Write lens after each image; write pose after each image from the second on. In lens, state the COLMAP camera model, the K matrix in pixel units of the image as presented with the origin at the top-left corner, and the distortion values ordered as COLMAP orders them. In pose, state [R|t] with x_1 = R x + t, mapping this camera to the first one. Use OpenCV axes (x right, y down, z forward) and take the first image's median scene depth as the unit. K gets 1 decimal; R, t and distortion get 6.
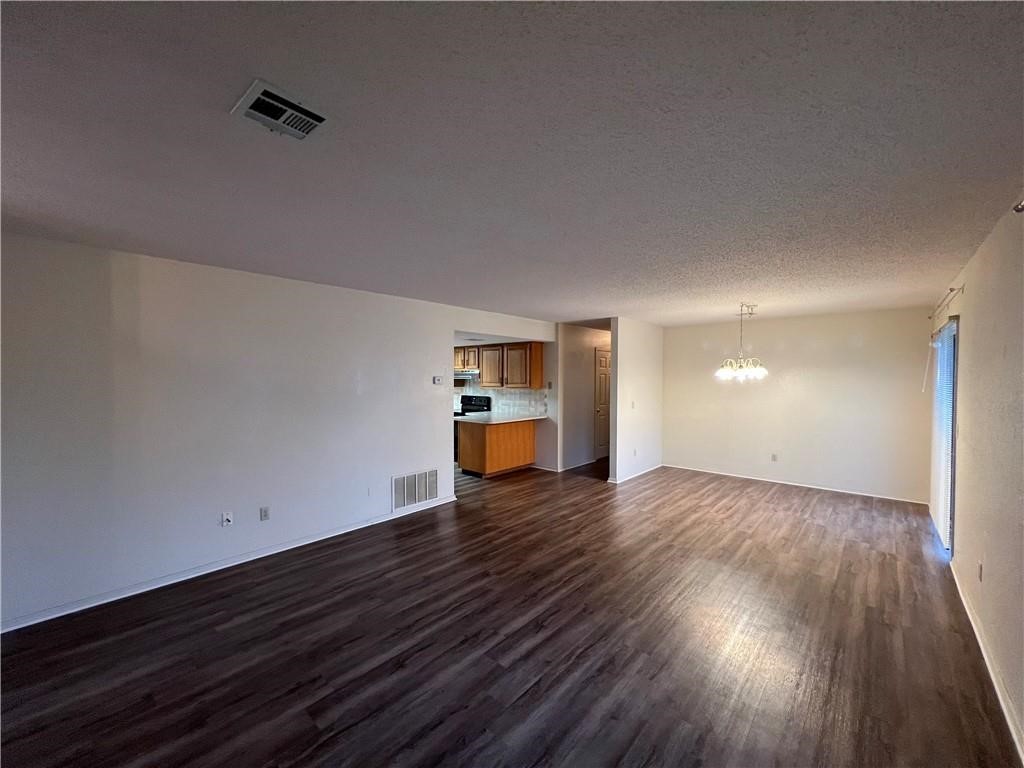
lens RADIAL K [[410.1, 0, 512.6], [0, 410.1, 385.5], [0, 0, 1]] dist [-0.000517, -0.000082]
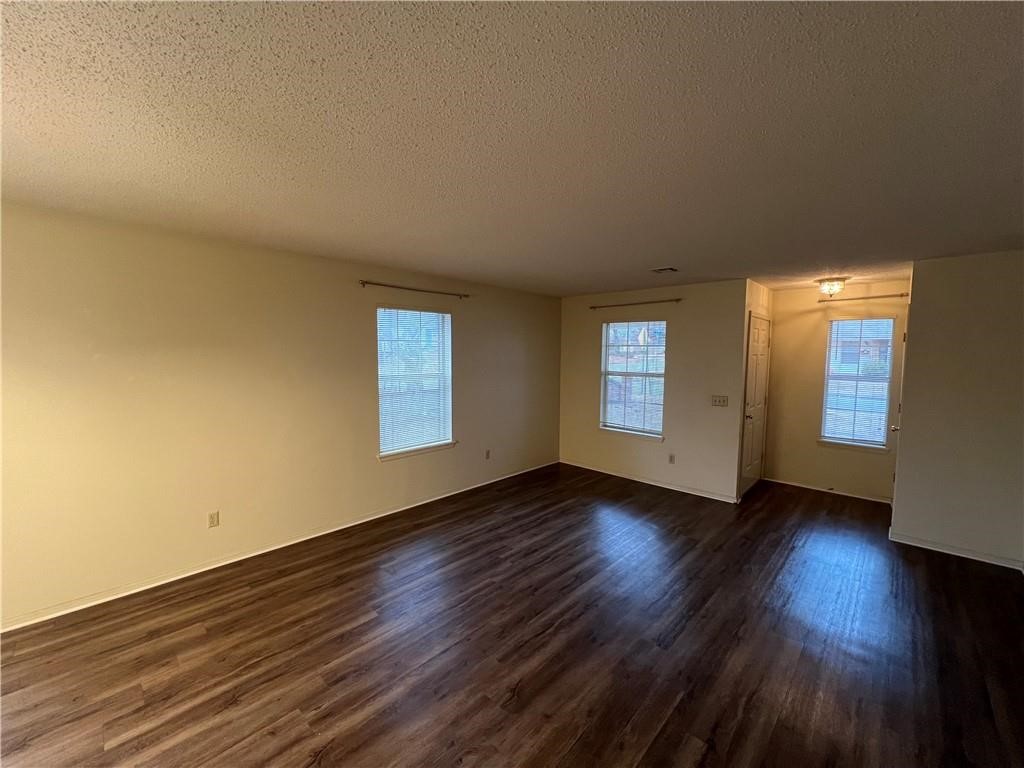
lens RADIAL K [[410.7, 0, 510.6], [0, 410.7, 383.8], [0, 0, 1]] dist [-0.004483, -0.000644]
pose [[-0.999433, -0.010797, 0.031901, 0.183357], [-0.007662, 0.995272, 0.096826, -0.055356], [-0.032796, 0.096527, -0.994790, 1.708863]]
